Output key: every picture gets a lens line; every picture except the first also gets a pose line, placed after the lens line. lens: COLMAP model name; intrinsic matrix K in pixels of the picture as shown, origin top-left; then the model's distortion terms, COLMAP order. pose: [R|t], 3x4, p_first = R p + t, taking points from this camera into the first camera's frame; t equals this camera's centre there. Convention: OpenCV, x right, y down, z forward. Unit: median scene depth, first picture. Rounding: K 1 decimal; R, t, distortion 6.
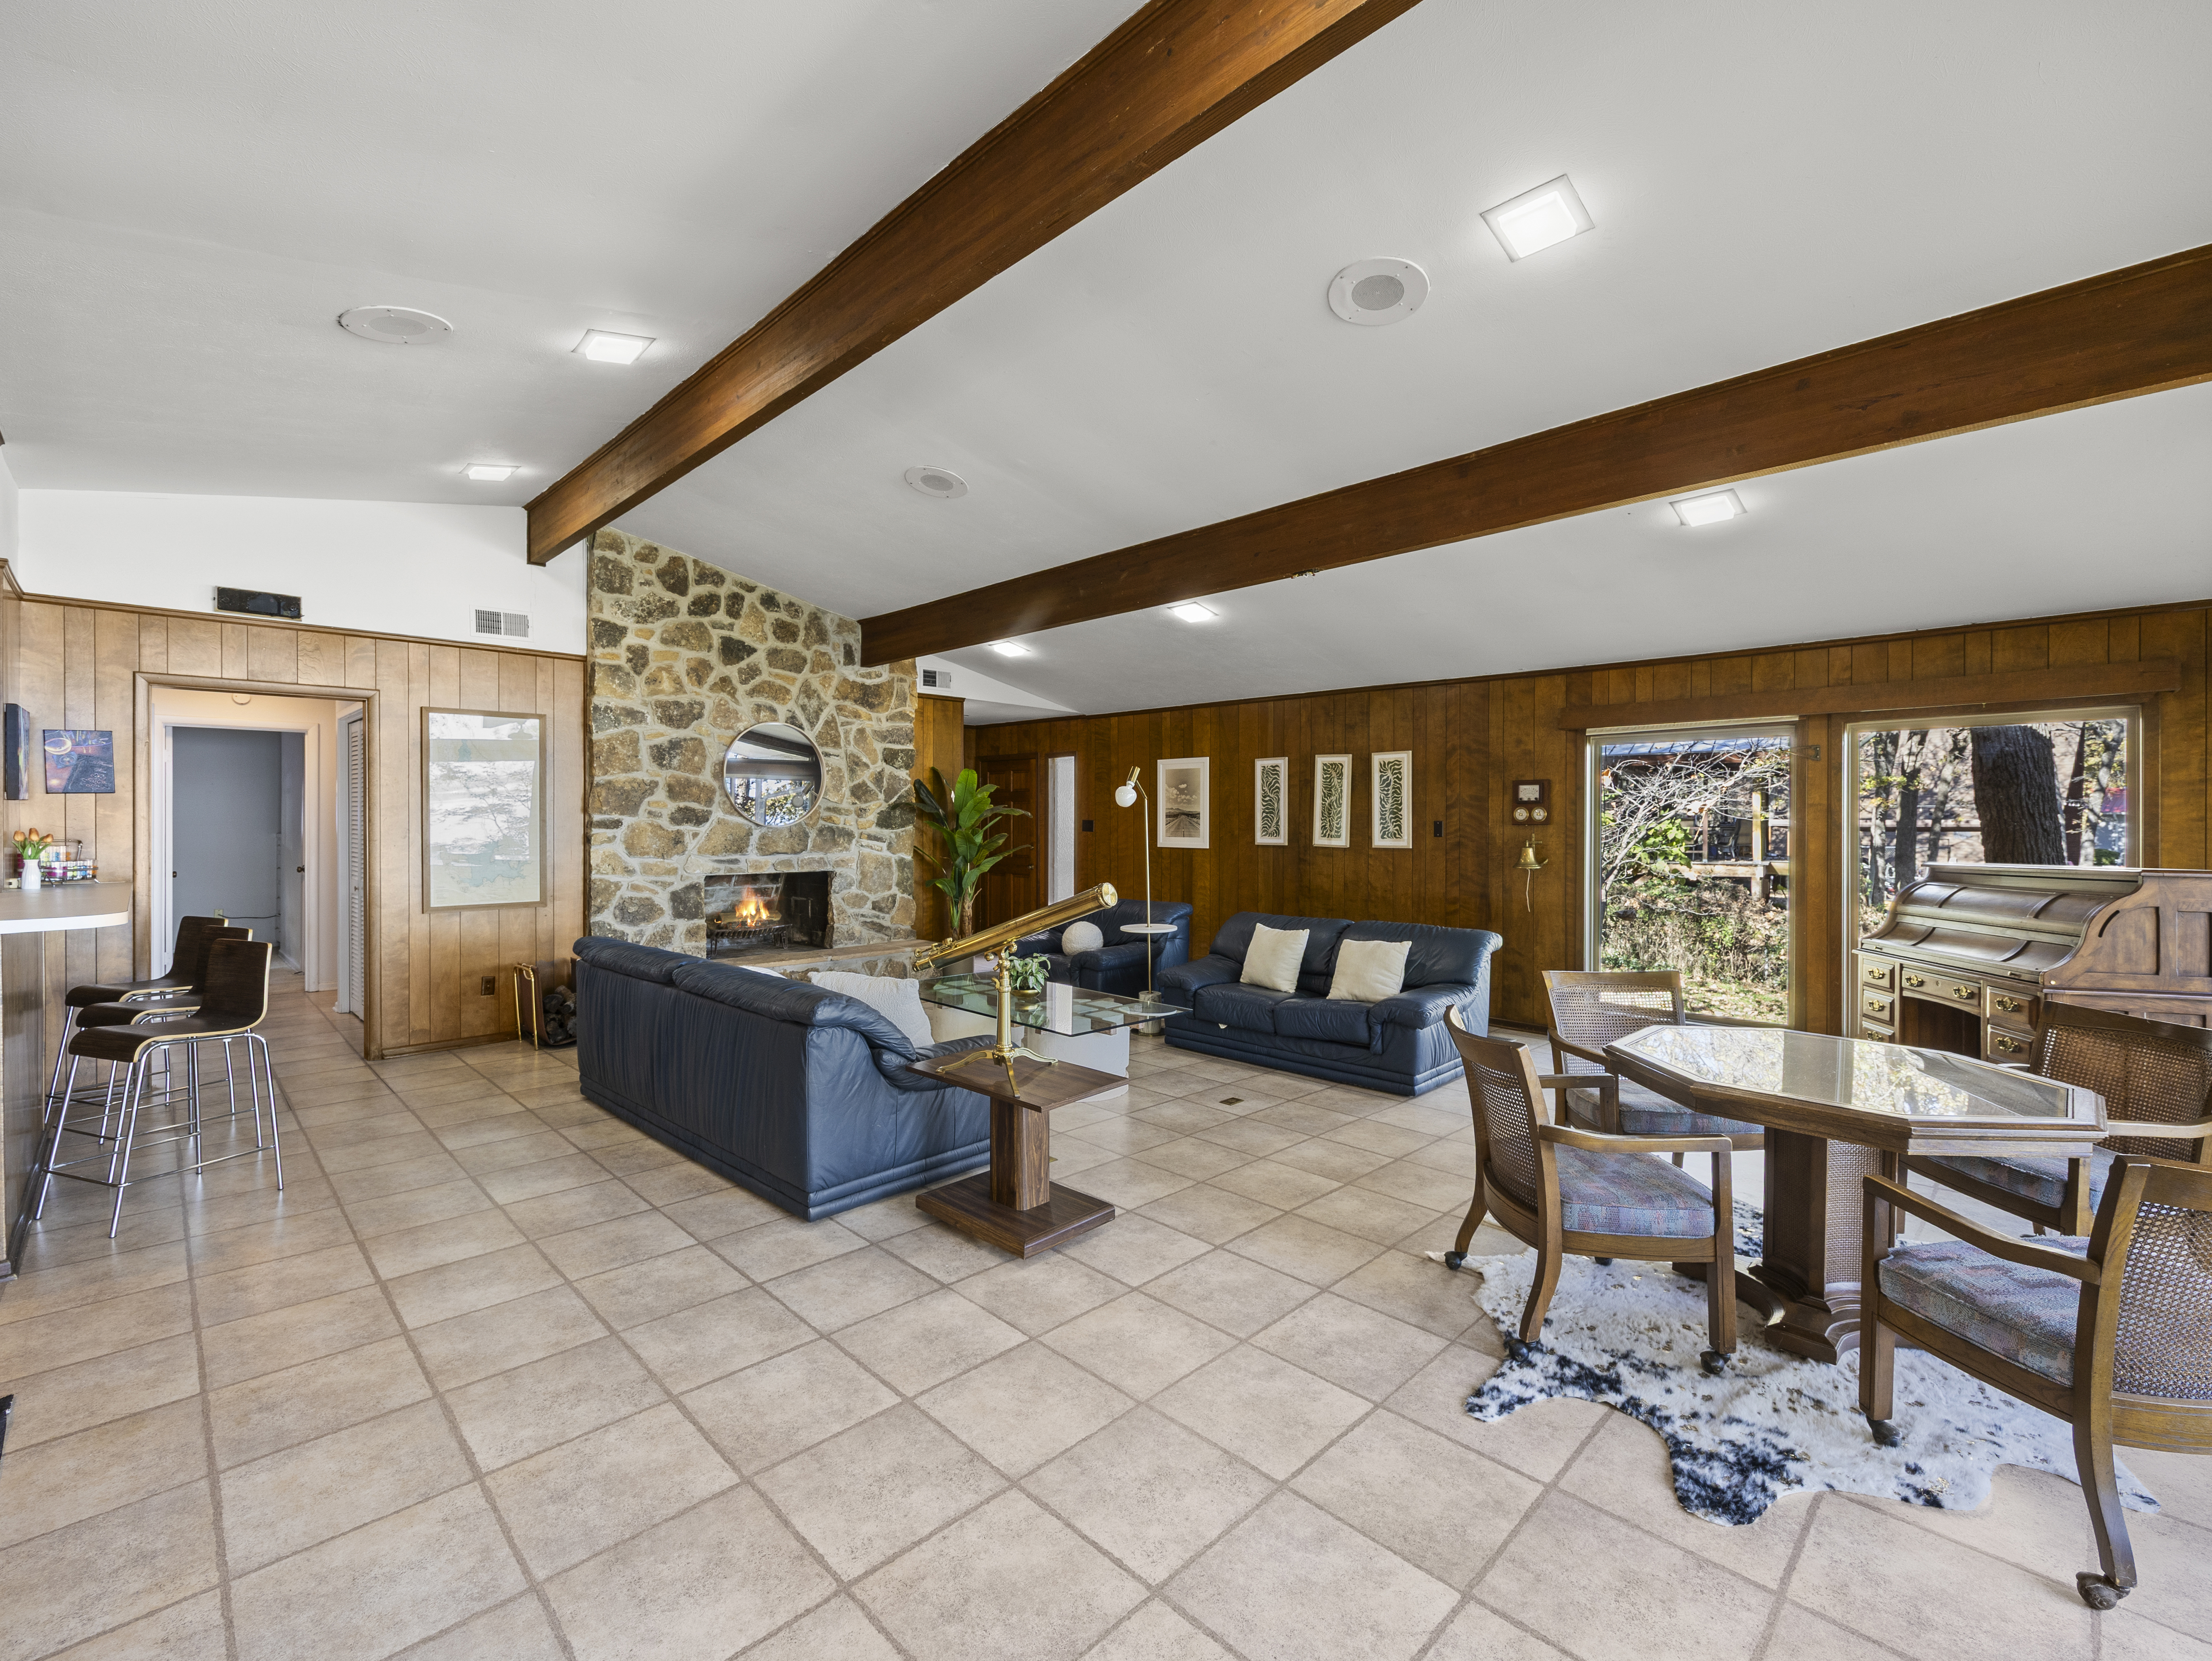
lens RADIAL K [[965.9, 0, 1102.1], [0, 965.9, 823.0], [0, 0, 1]] dist [-0.002489, 0.000152]
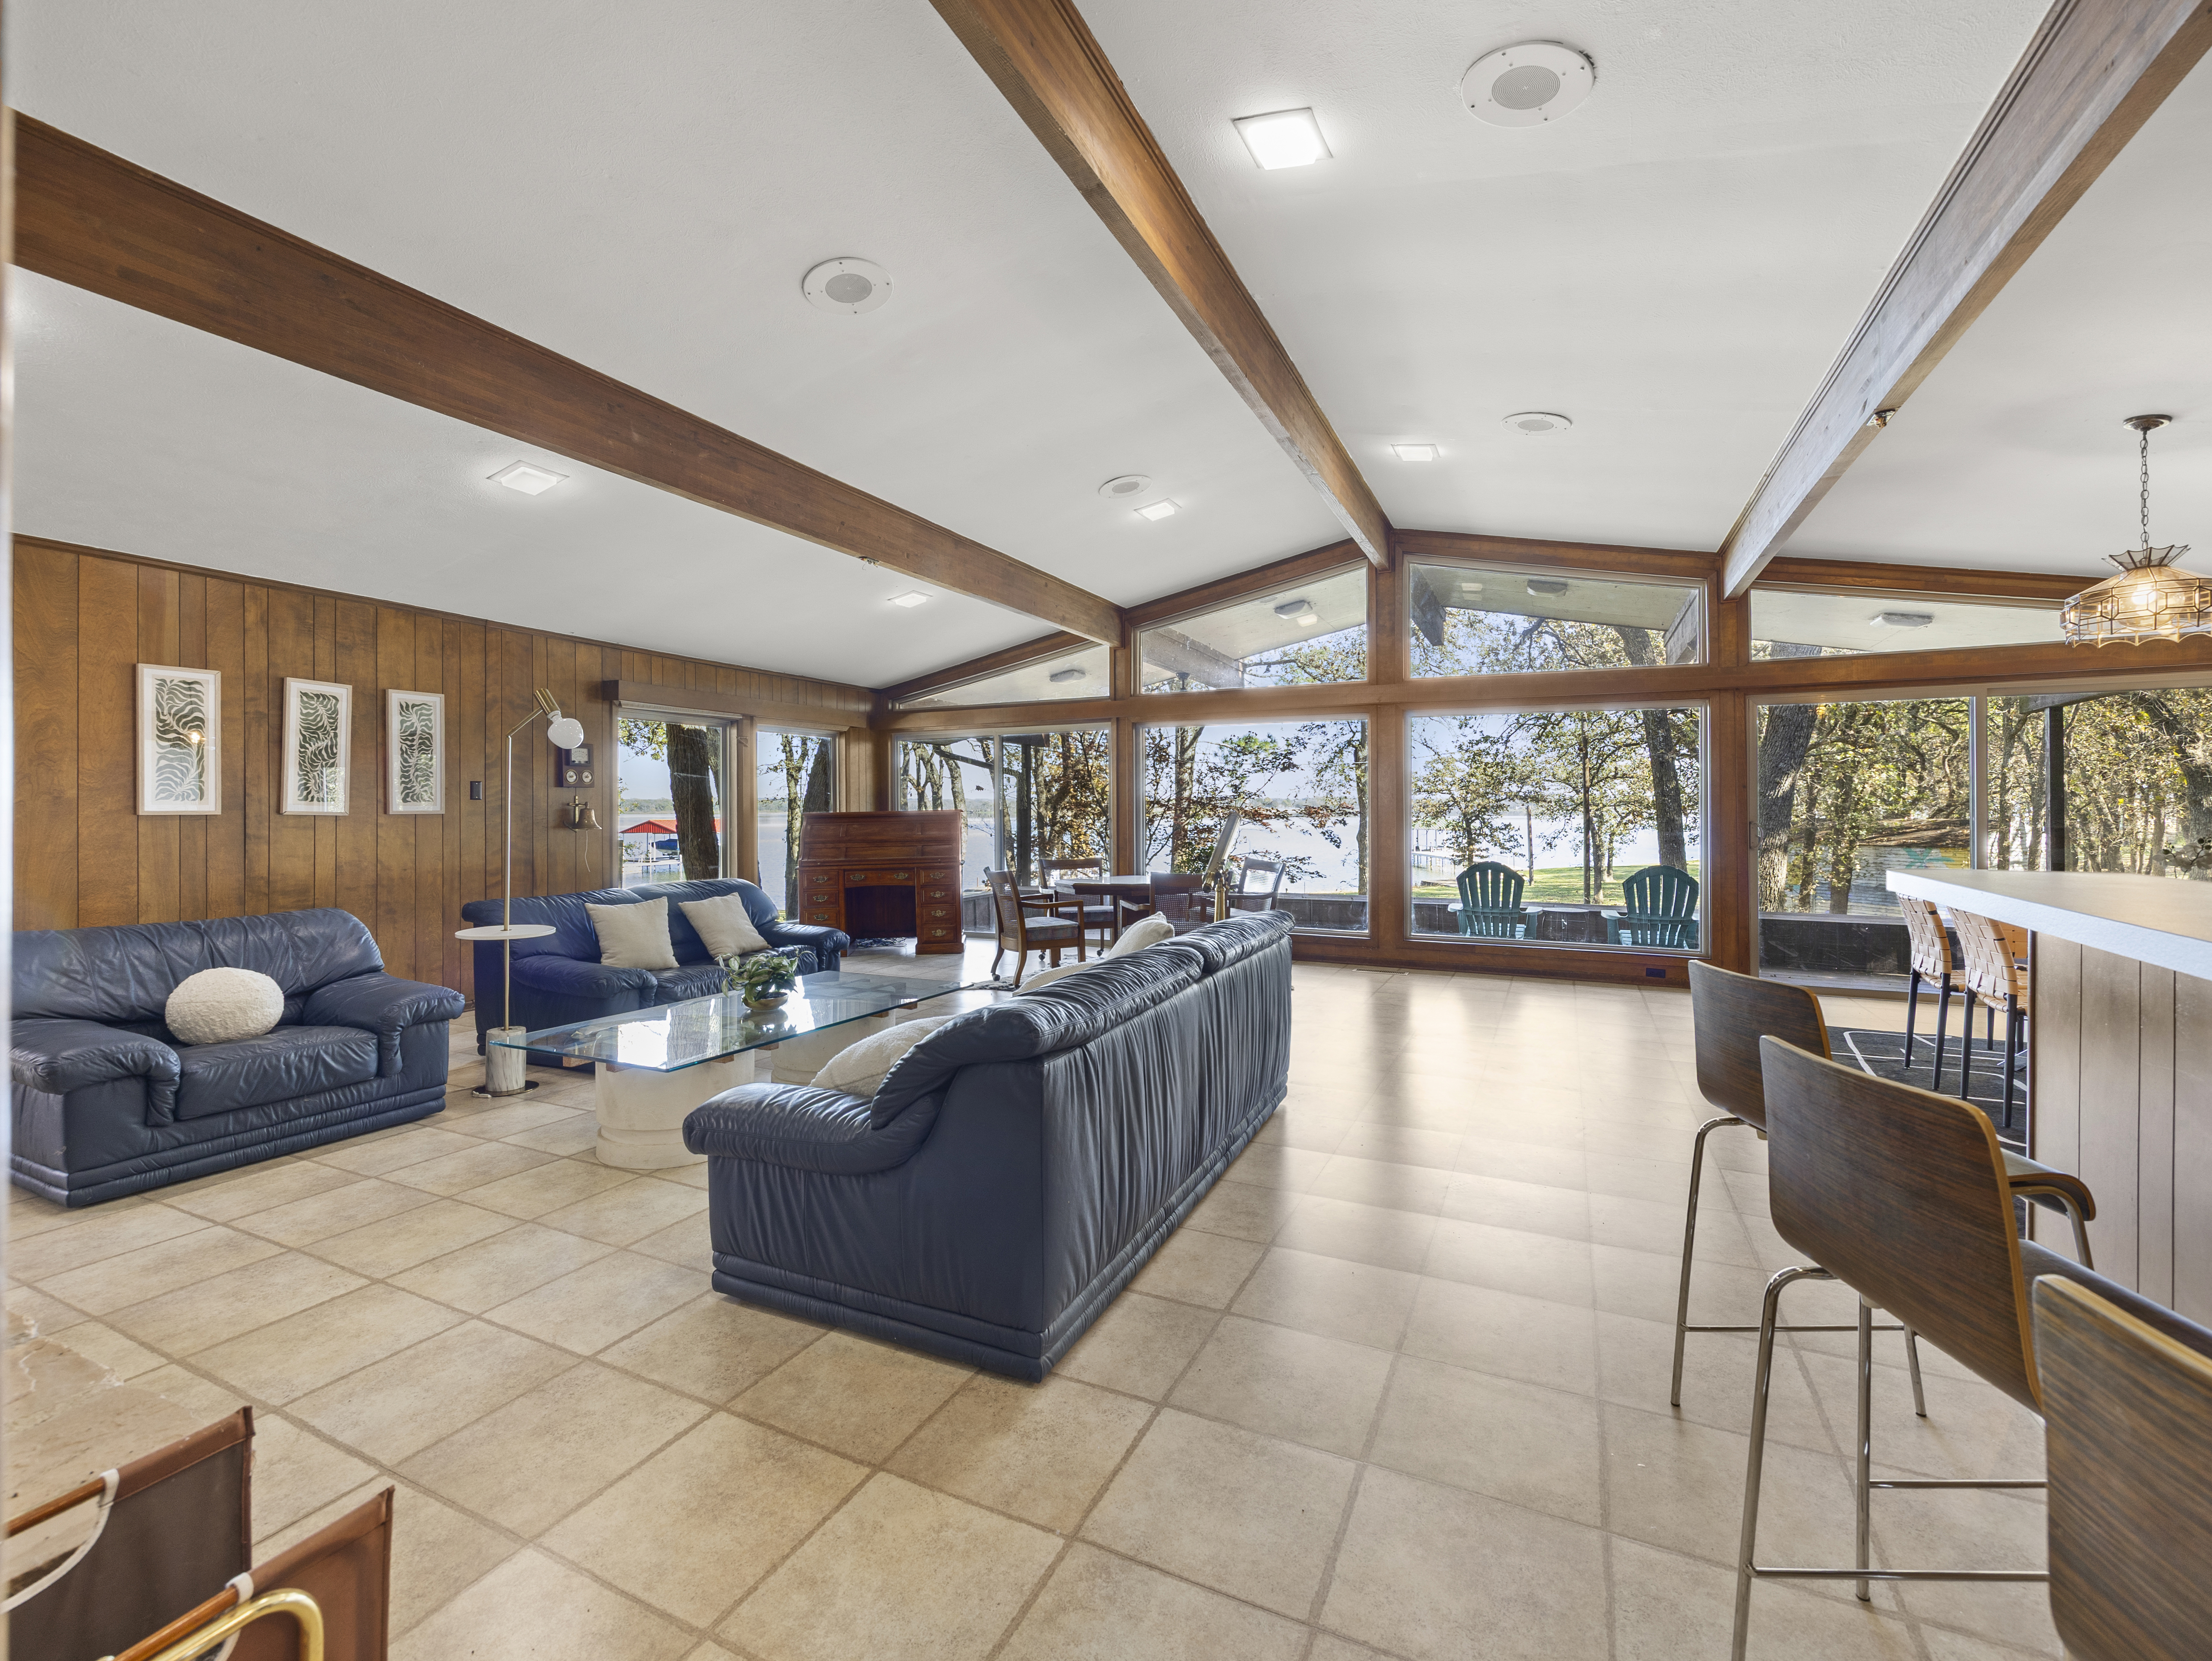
lens RADIAL K [[965.9, 0, 1096.2], [0, 965.9, 805.8], [0, 0, 1]] dist [-0.002489, 0.000152]
pose [[-0.334481, 0.000432, 0.942402, -0.653107], [0.001354, 0.999999, 0.000022, 0.020697], [-0.942401, 0.001284, -0.334482, 0.773511]]
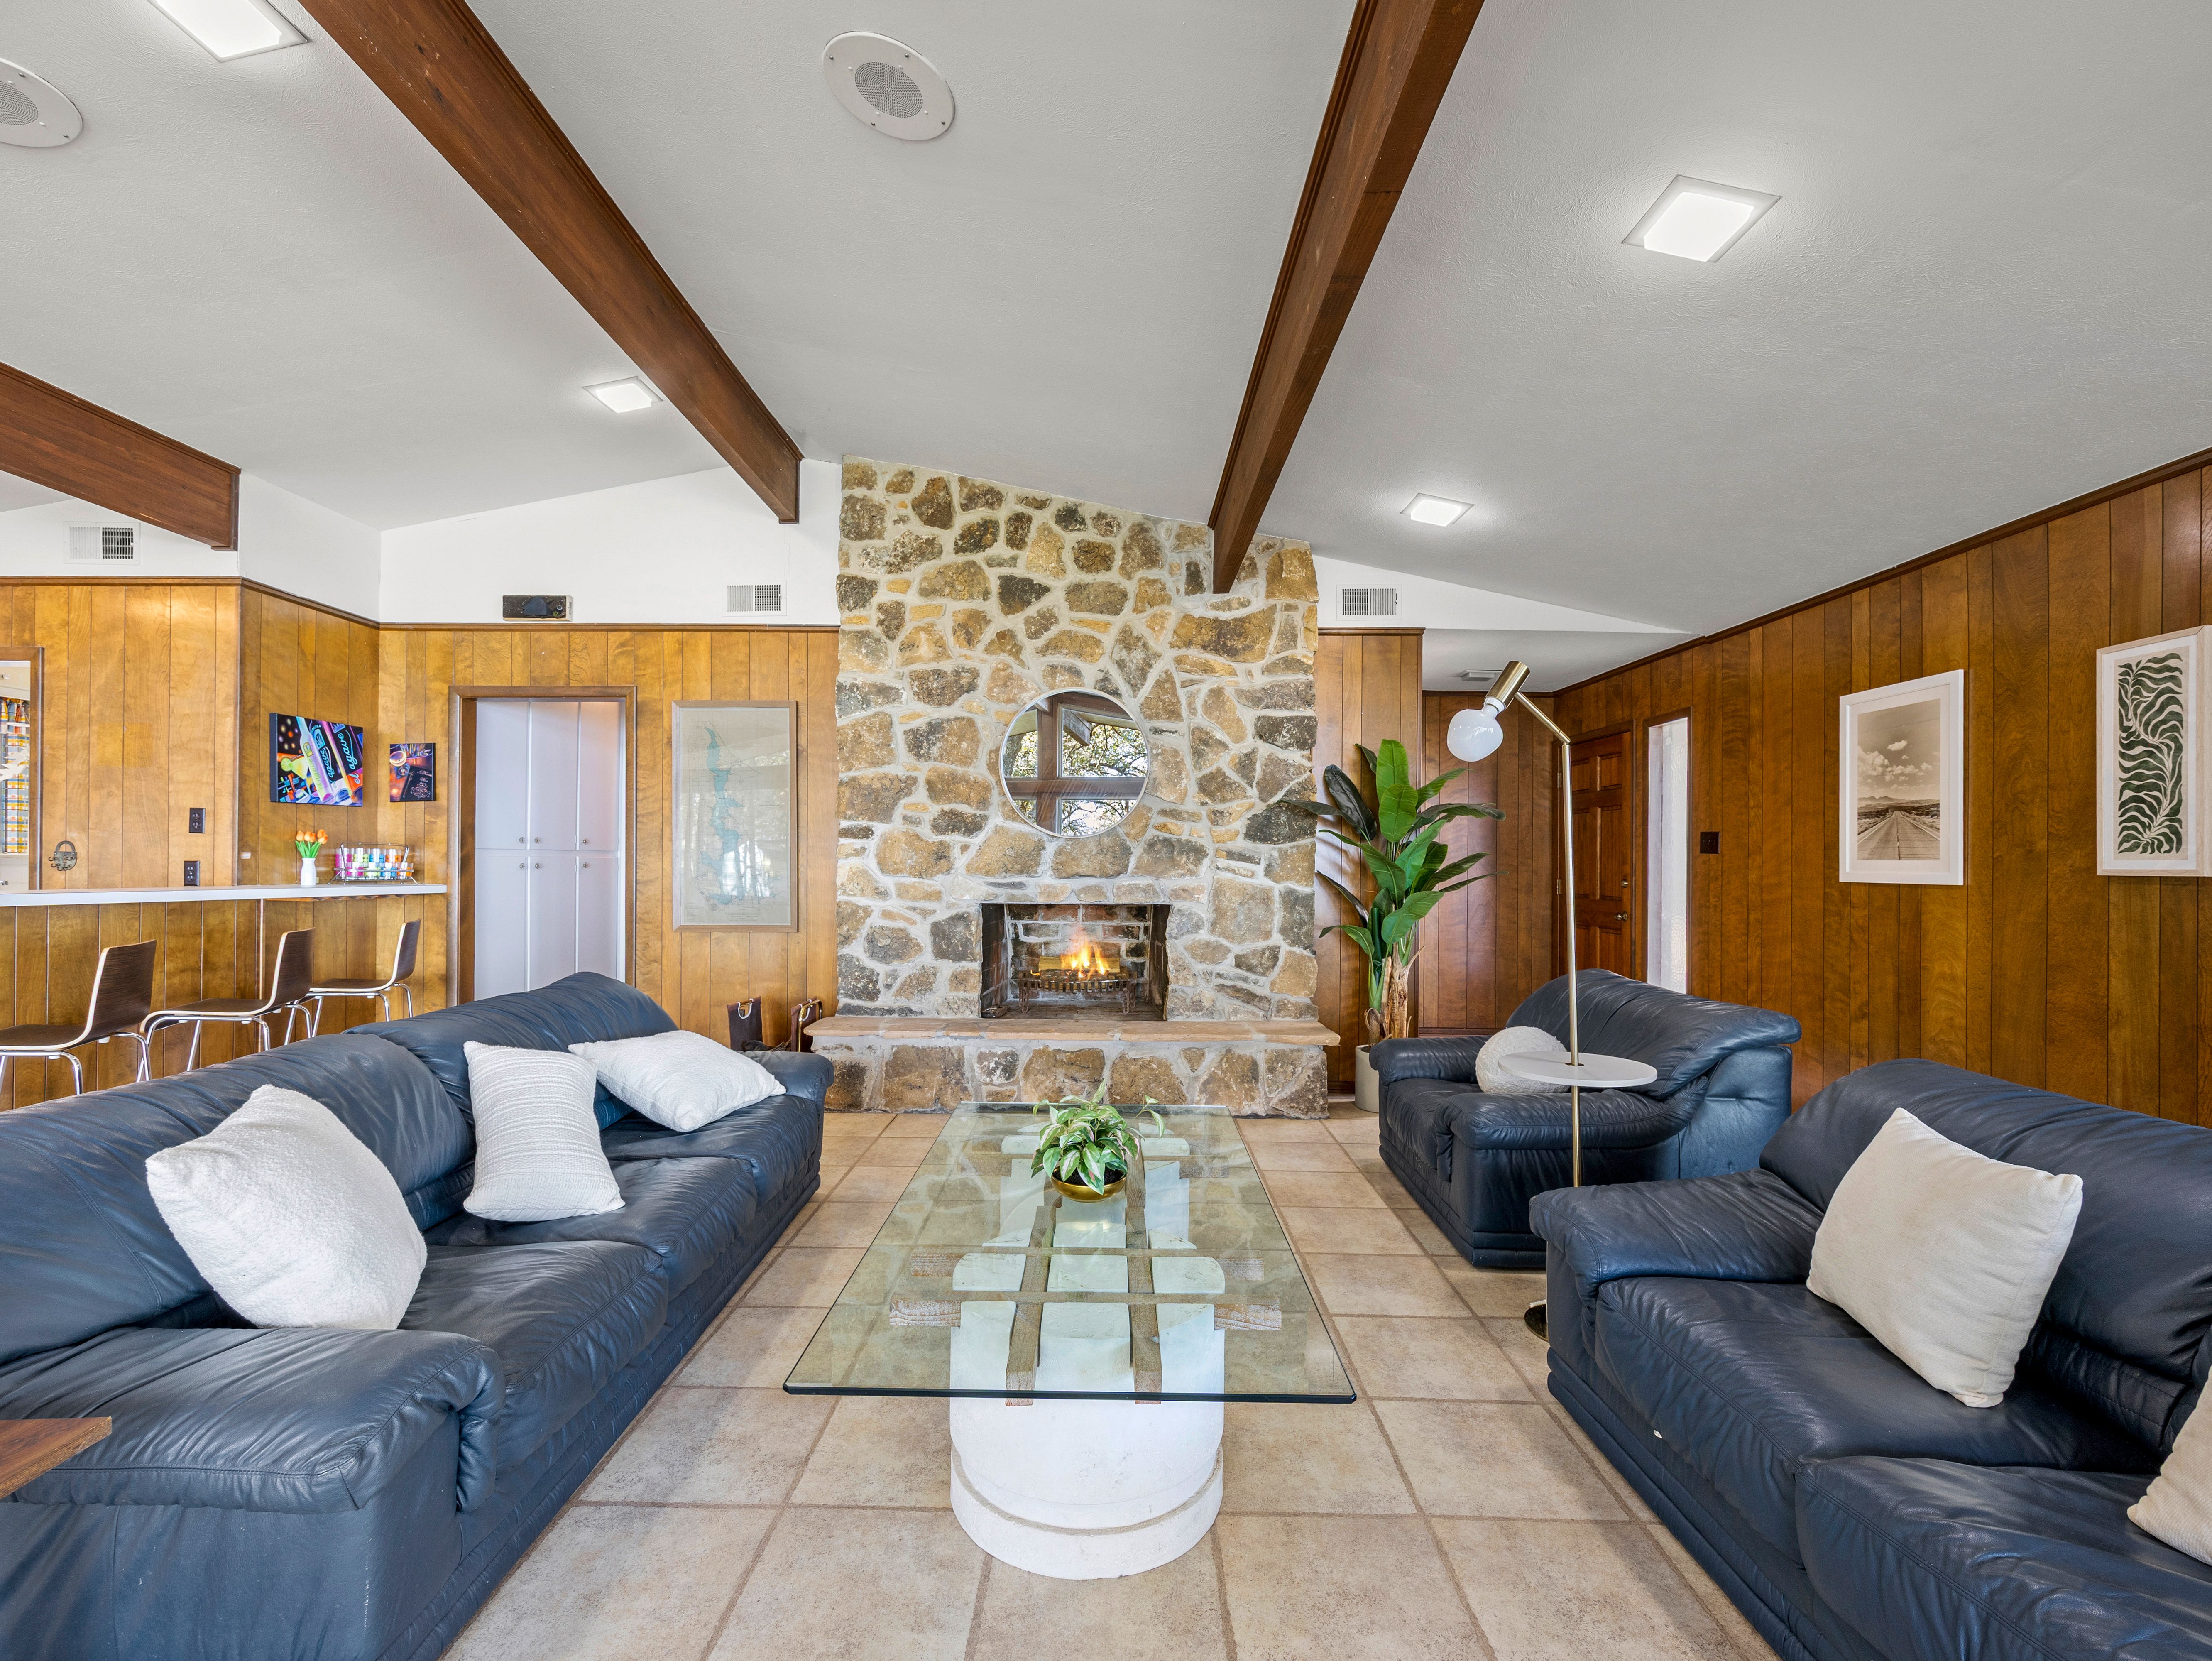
lens RADIAL K [[965.9, 0, 1108.0], [0, 965.9, 859.9], [0, 0, 1]] dist [-0.002489, 0.000152]
pose [[0.705348, 0.000505, -0.708861, 0.178170], [-0.006478, 0.999963, -0.005733, 0.024466], [0.708832, 0.008636, 0.705325, 0.537145]]
